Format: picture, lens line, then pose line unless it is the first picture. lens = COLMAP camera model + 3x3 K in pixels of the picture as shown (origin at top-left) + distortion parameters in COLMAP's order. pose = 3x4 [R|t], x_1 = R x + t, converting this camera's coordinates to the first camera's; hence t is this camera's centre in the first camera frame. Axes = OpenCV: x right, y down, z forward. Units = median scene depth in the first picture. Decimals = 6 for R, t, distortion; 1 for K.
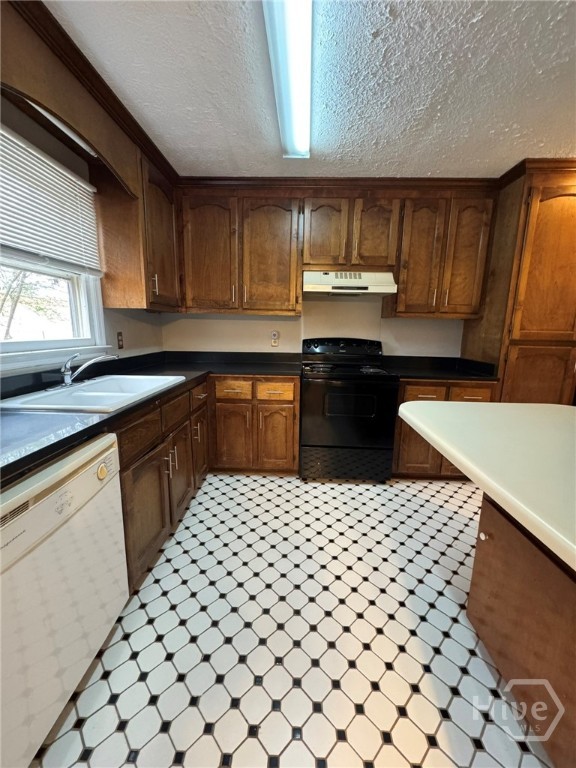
lens RADIAL K [[306.4, 0, 287.9], [0, 306.4, 384.3], [0, 0, 1]] dist [-0.003352, 0.000276]
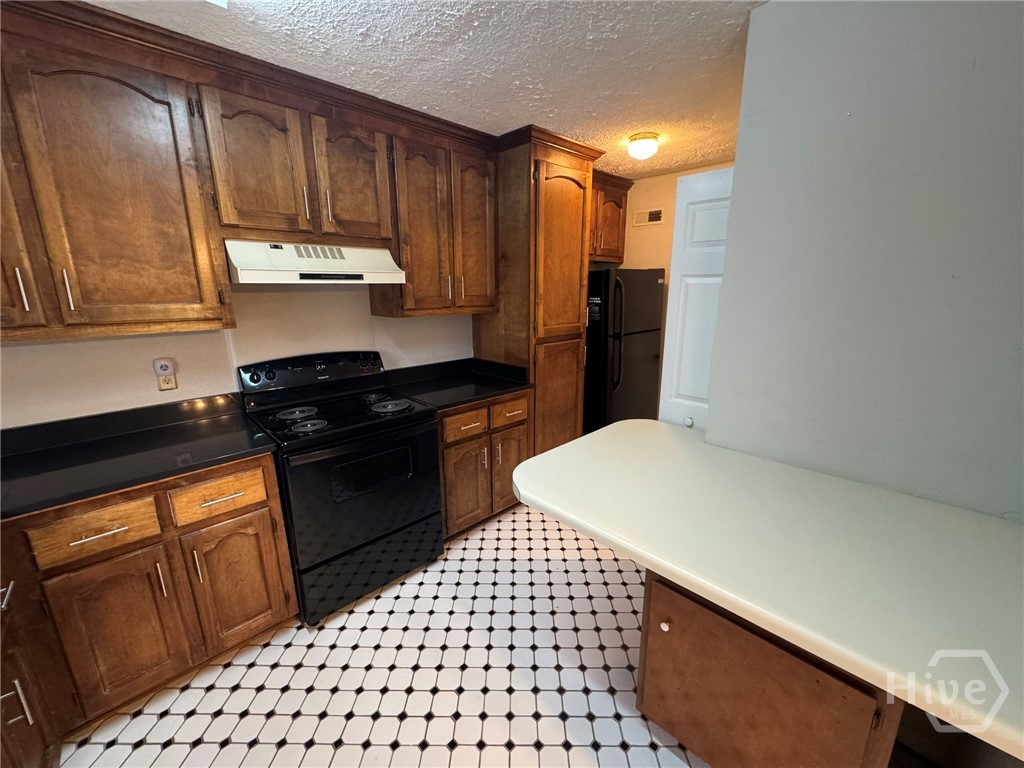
lens RADIAL K [[408.5, 0, 512.4], [0, 408.5, 384.5], [0, 0, 1]] dist [-0.003352, 0.000276]
pose [[0.692771, -0.191193, 0.695352, -0.135164], [0.147812, 0.981390, 0.122578, -0.158587], [-0.705847, 0.017863, 0.708139, 0.221601]]
